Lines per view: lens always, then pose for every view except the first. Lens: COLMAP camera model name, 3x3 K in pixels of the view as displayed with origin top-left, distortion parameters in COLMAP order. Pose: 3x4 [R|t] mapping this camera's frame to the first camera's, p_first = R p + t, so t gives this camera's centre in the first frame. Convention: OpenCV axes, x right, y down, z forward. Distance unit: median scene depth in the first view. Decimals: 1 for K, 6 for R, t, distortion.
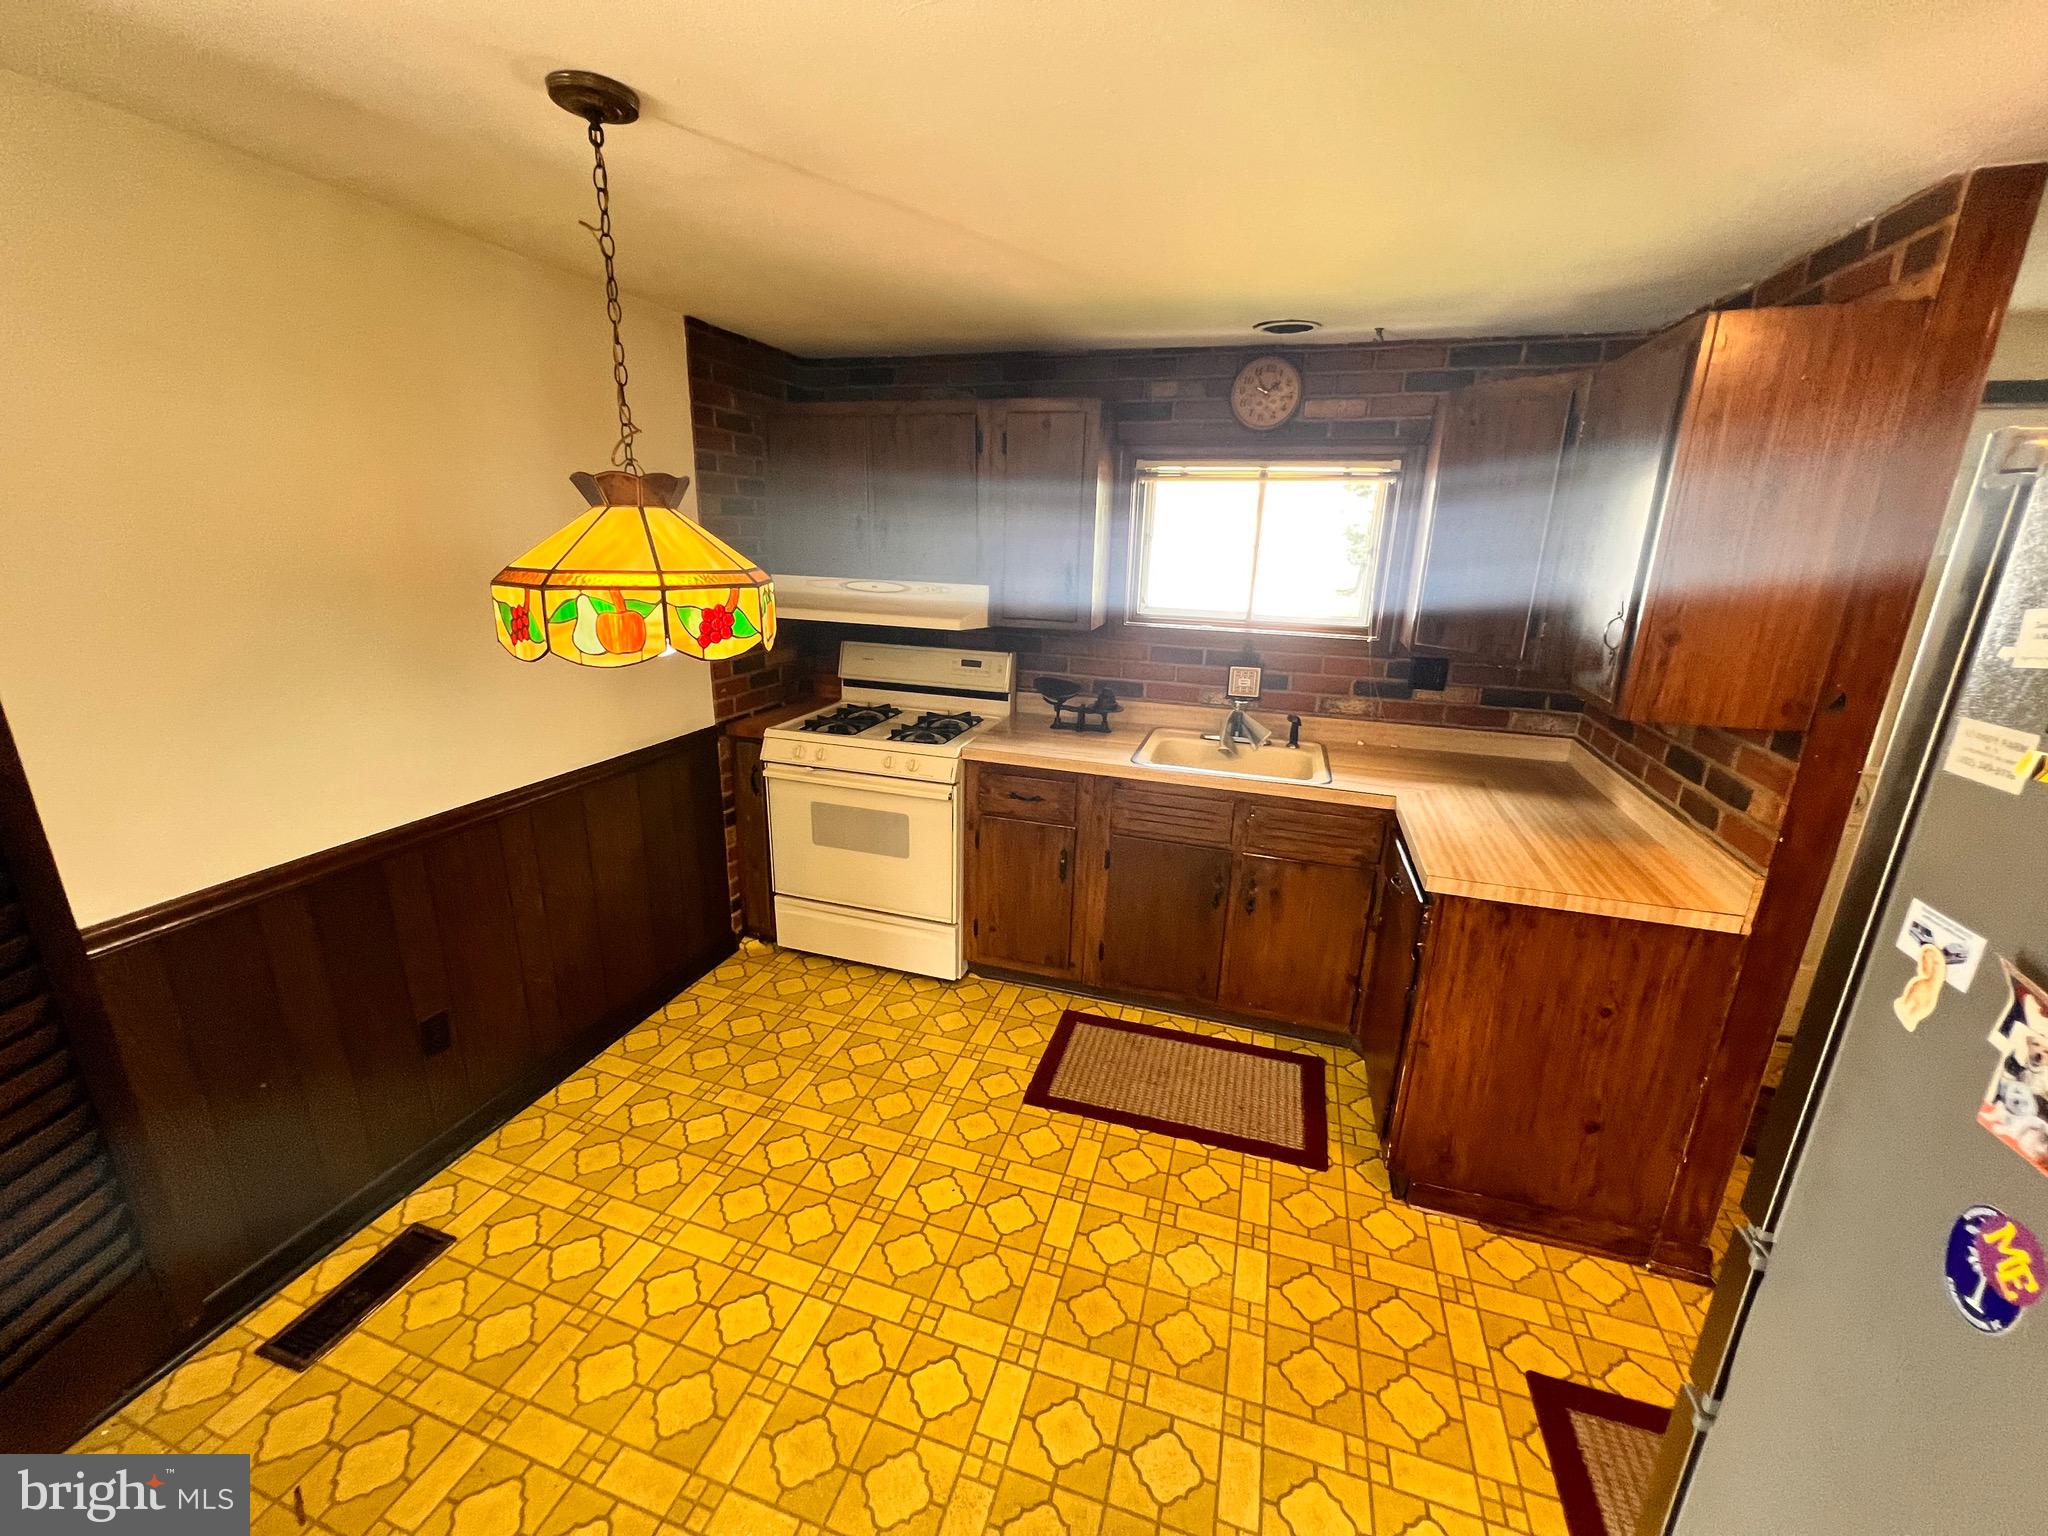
lens RADIAL K [[823.8, 0, 1018.9], [0, 823.8, 763.4], [0, 0, 1]] dist [0.000291, -0.000039]
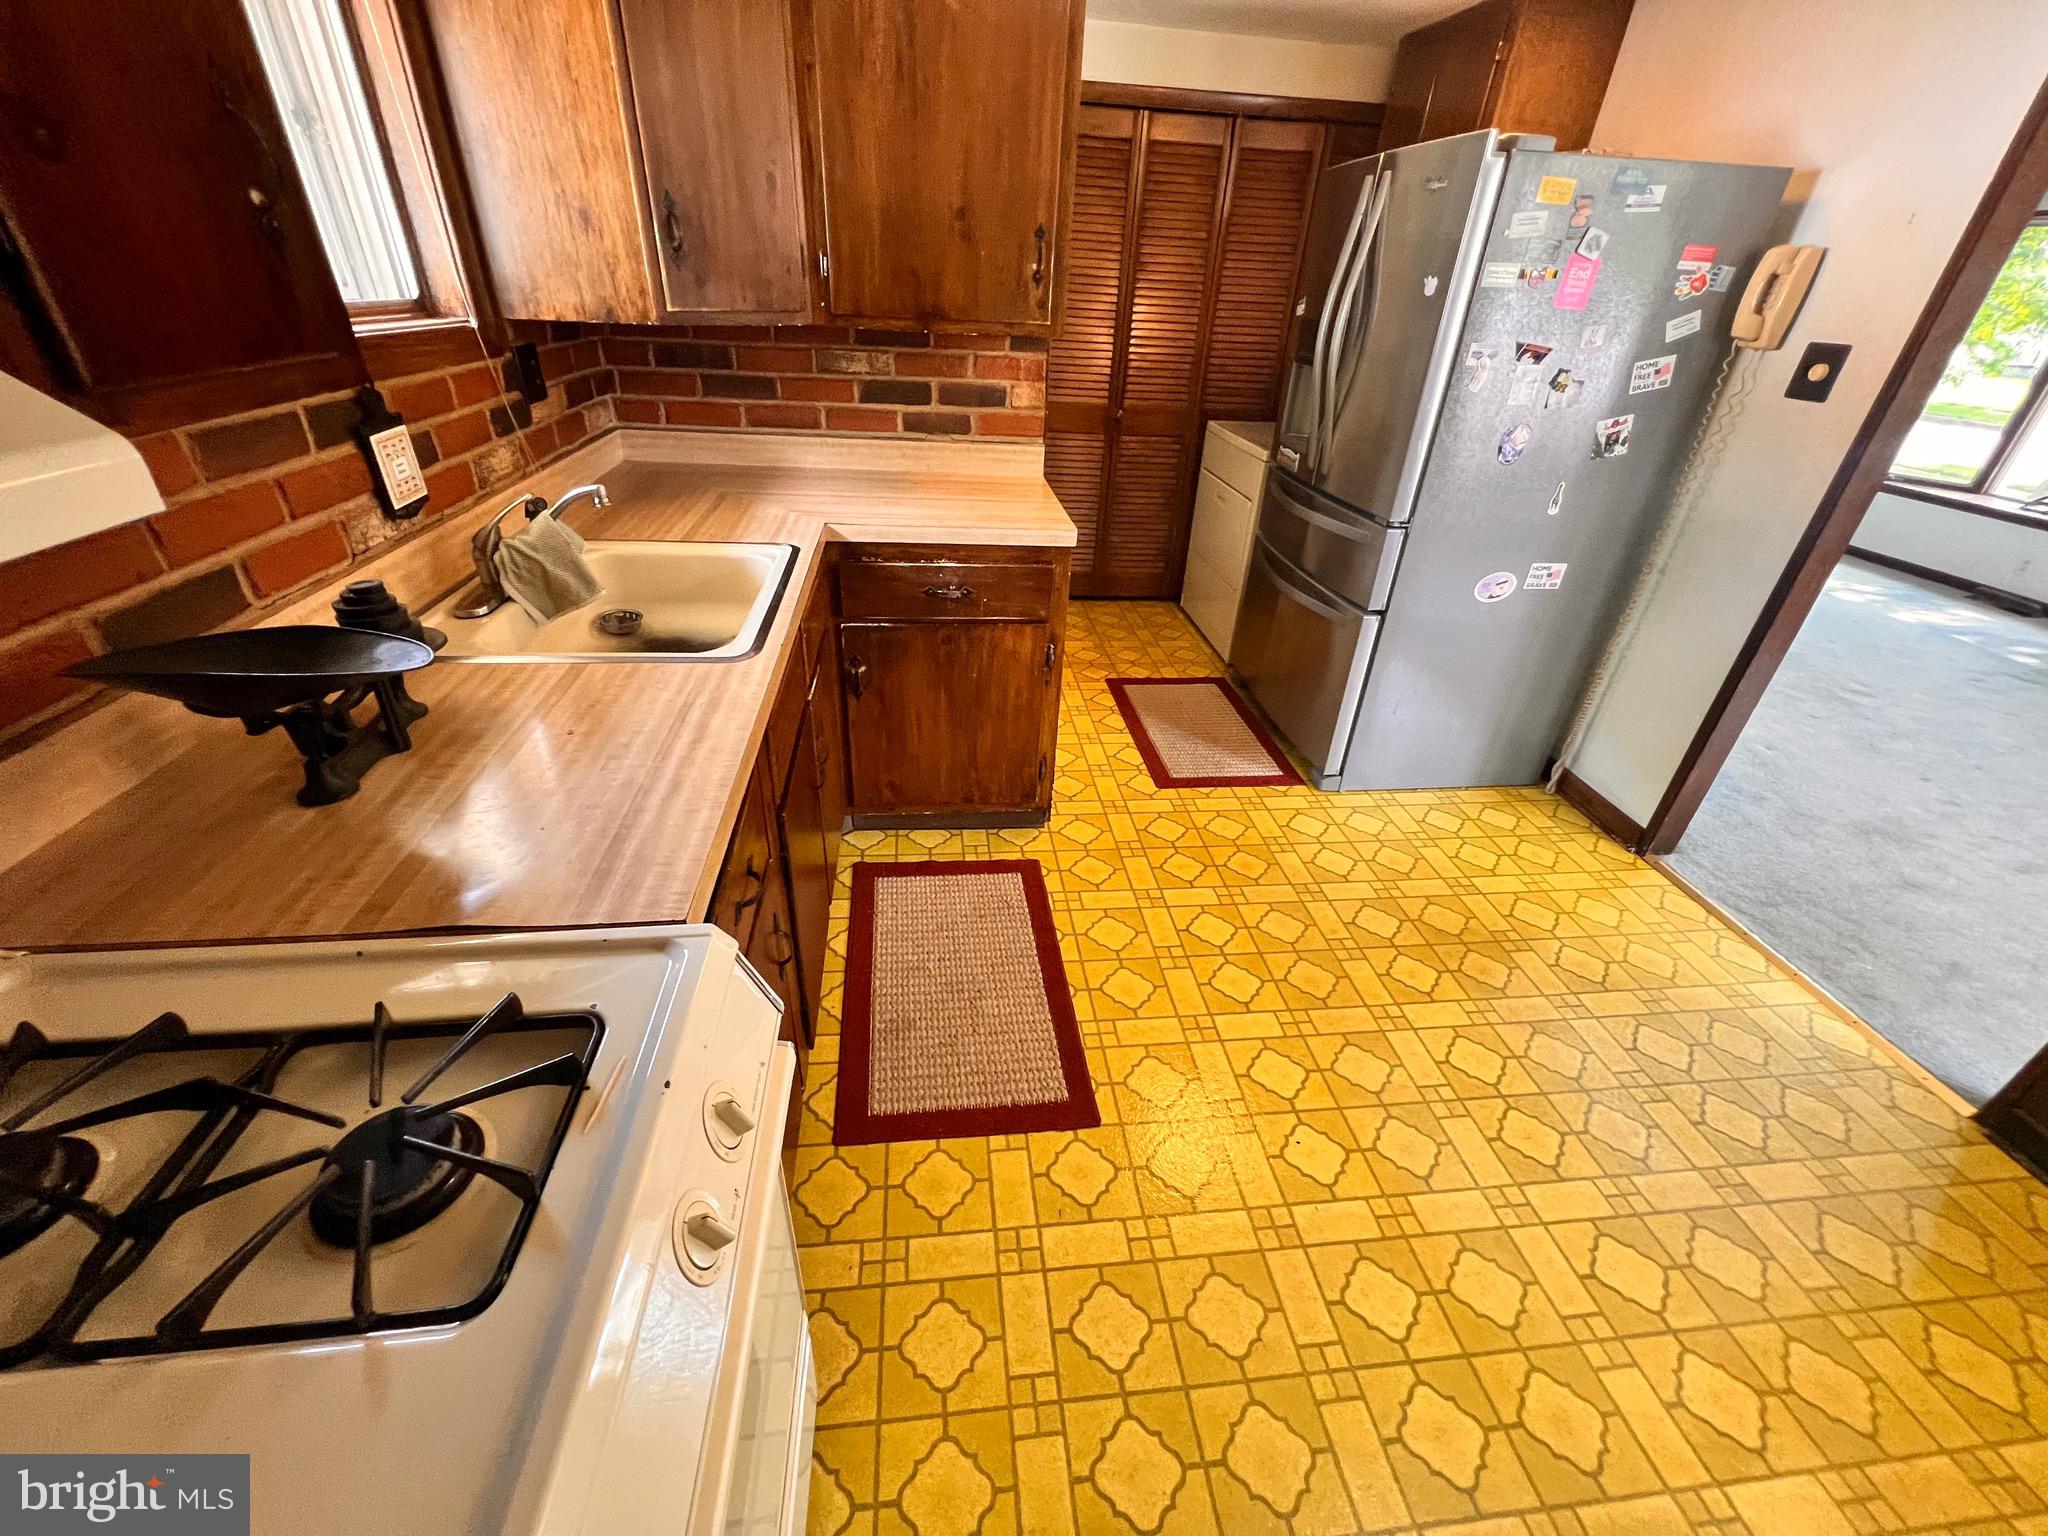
lens RADIAL K [[818.3, 0, 1019.4], [0, 818.3, 772.8], [0, 0, 1]] dist [-0.001669, 0.000211]
pose [[-0.405415, -0.512203, 0.757157, -0.361876], [0.197081, 0.759827, 0.619534, -0.251012], [-0.892635, 0.400390, -0.207099, 1.219360]]
